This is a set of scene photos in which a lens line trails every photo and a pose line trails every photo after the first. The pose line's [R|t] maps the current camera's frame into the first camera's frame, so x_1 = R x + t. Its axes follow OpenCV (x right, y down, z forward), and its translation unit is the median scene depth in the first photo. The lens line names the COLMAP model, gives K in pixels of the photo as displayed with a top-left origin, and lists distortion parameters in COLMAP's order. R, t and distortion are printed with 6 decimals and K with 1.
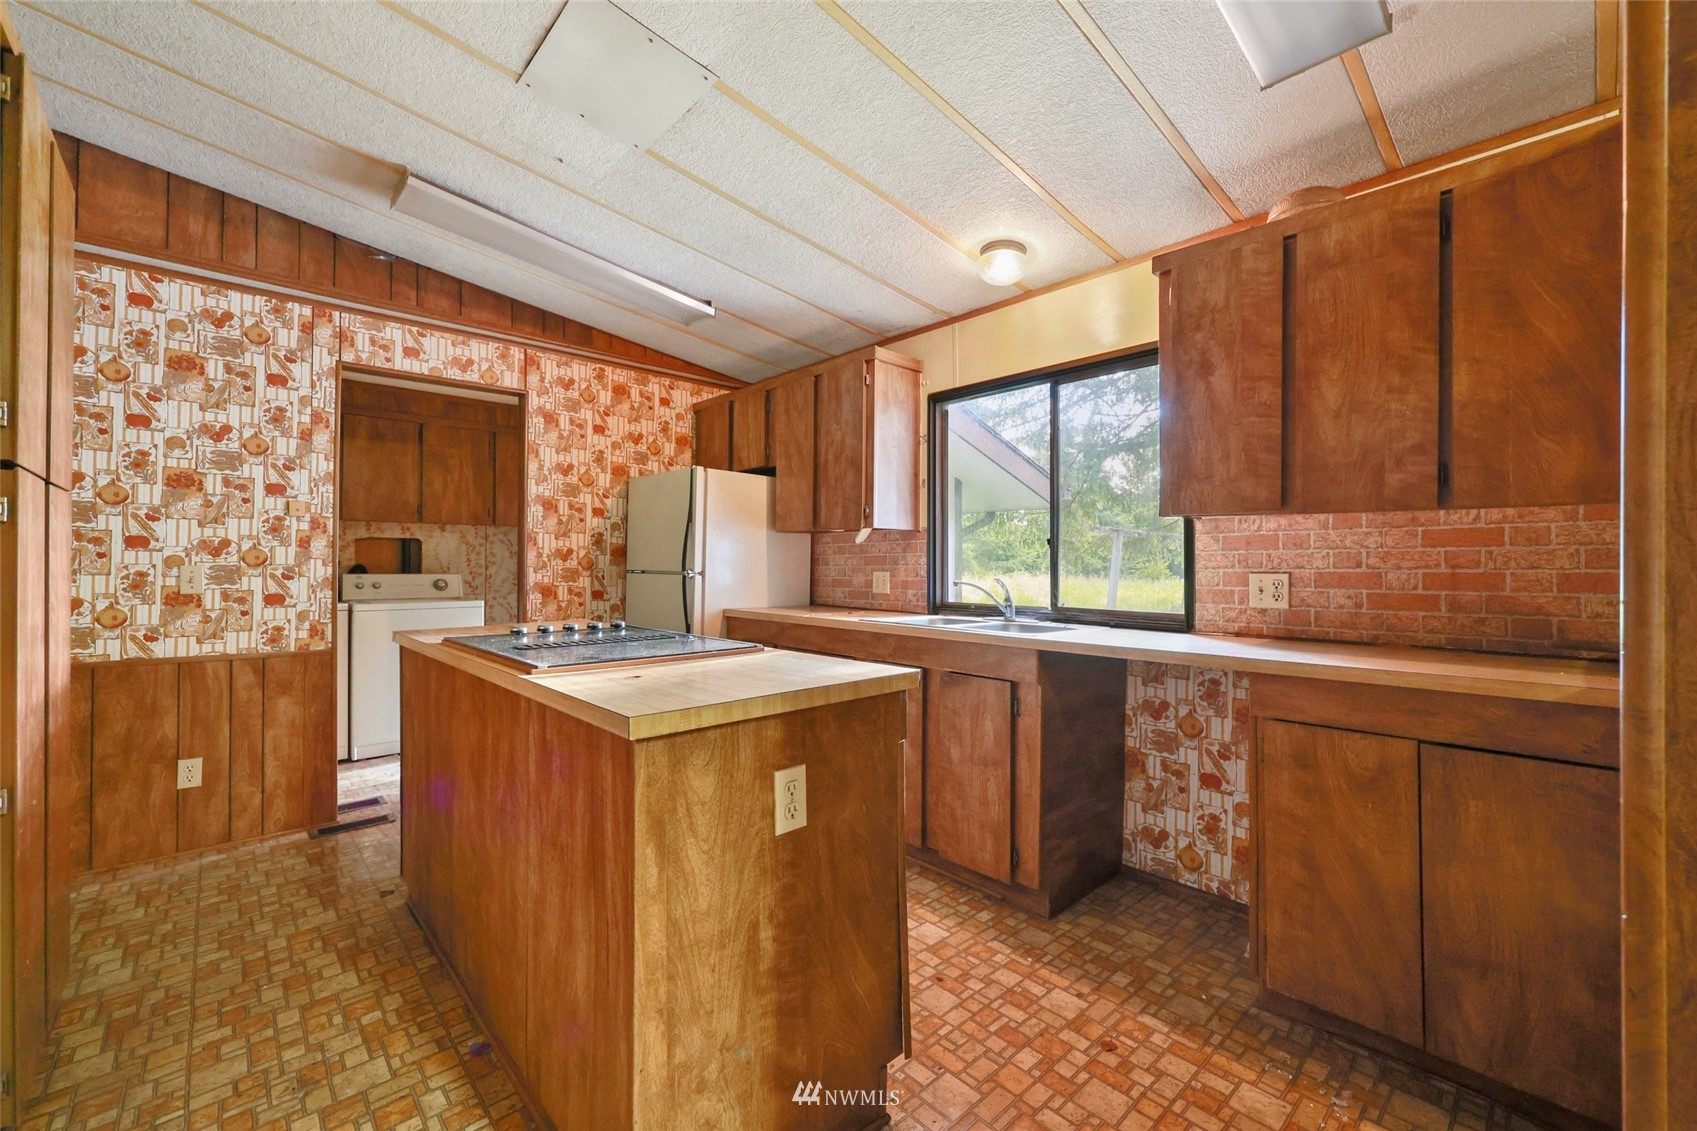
lens RADIAL K [[688.6, 0, 845.7], [0, 688.6, 561.2], [0, 0, 1]] dist [-0.002101, 0.000645]
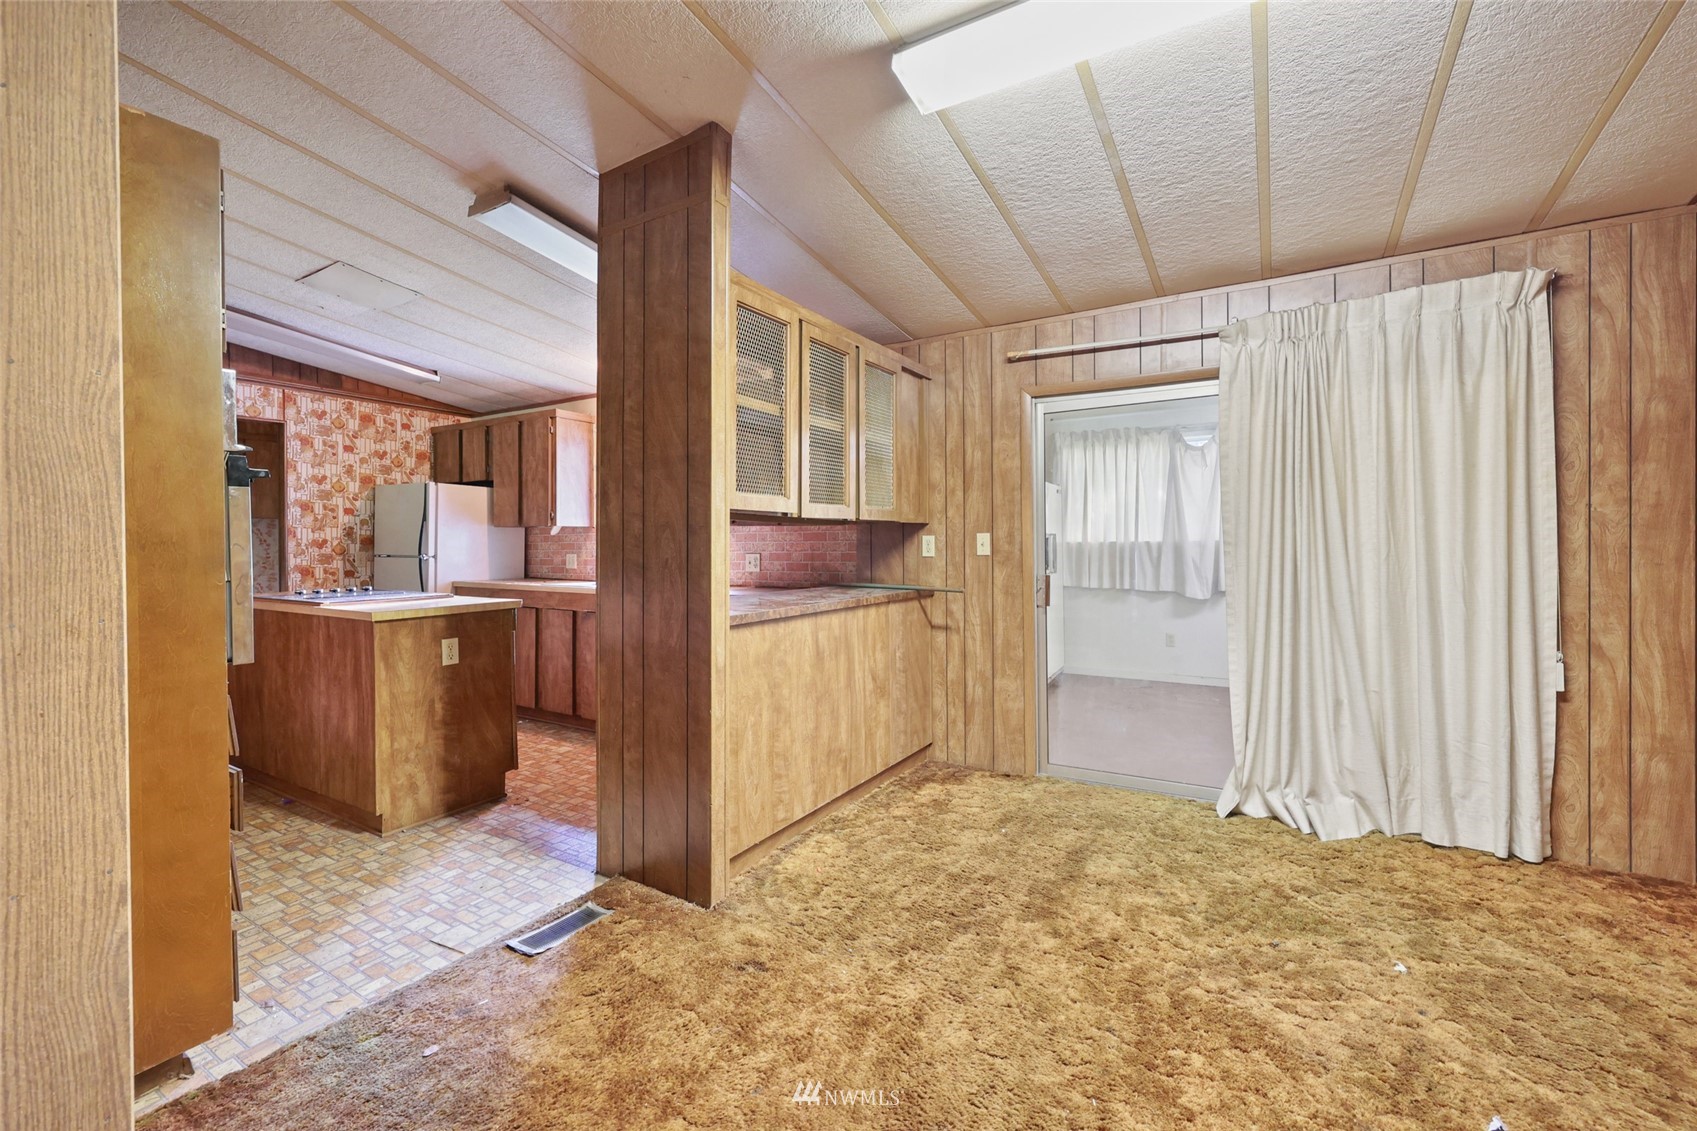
lens RADIAL K [[688.6, 0, 846.2], [0, 688.6, 548.5], [0, 0, 1]] dist [-0.002101, 0.000645]
pose [[0.958634, -0.009122, 0.284496, 0.225676], [0.005333, 0.999887, 0.014091, -0.016691], [-0.284593, -0.011991, 0.958574, -0.676807]]
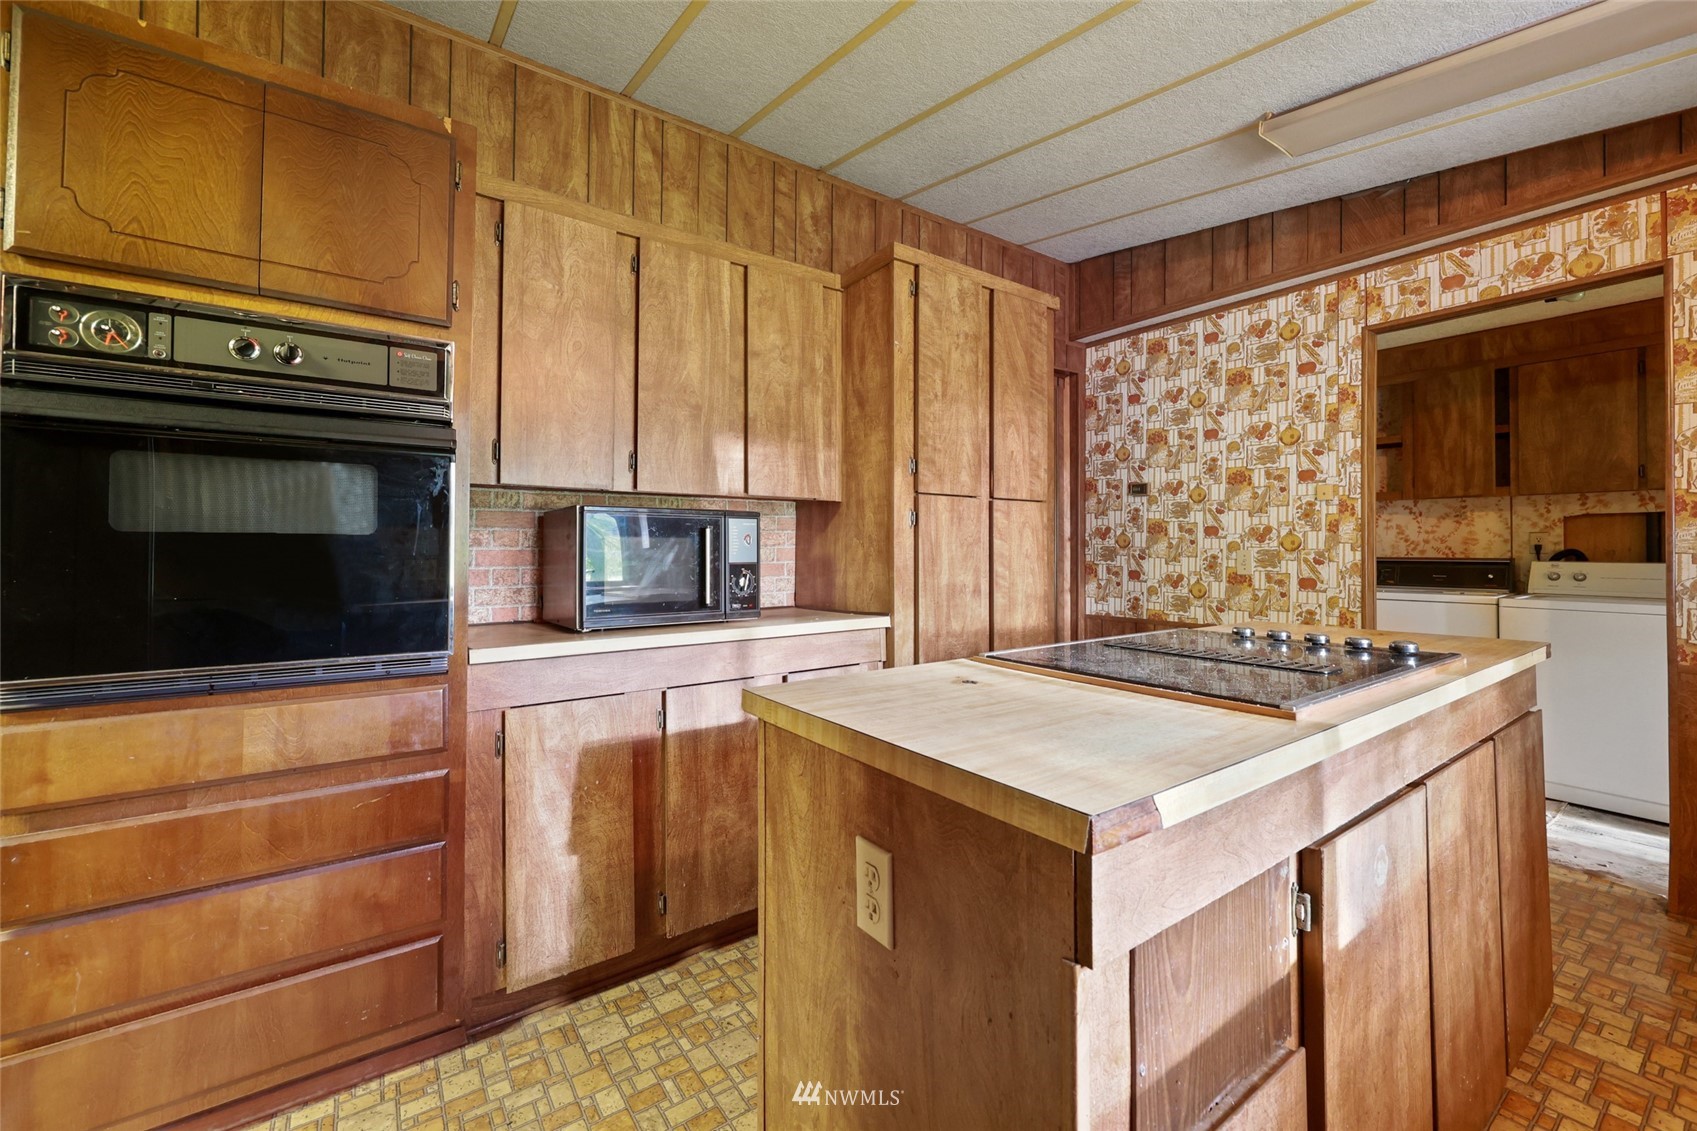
lens RADIAL K [[688.6, 0, 854.8], [0, 688.6, 536.5], [0, 0, 1]] dist [-0.002101, 0.000645]
pose [[-0.118097, -0.018192, -0.992835, 0.242882], [0.004175, 0.999814, -0.018816, 0.002118], [0.992993, -0.006367, -0.117999, 0.423405]]
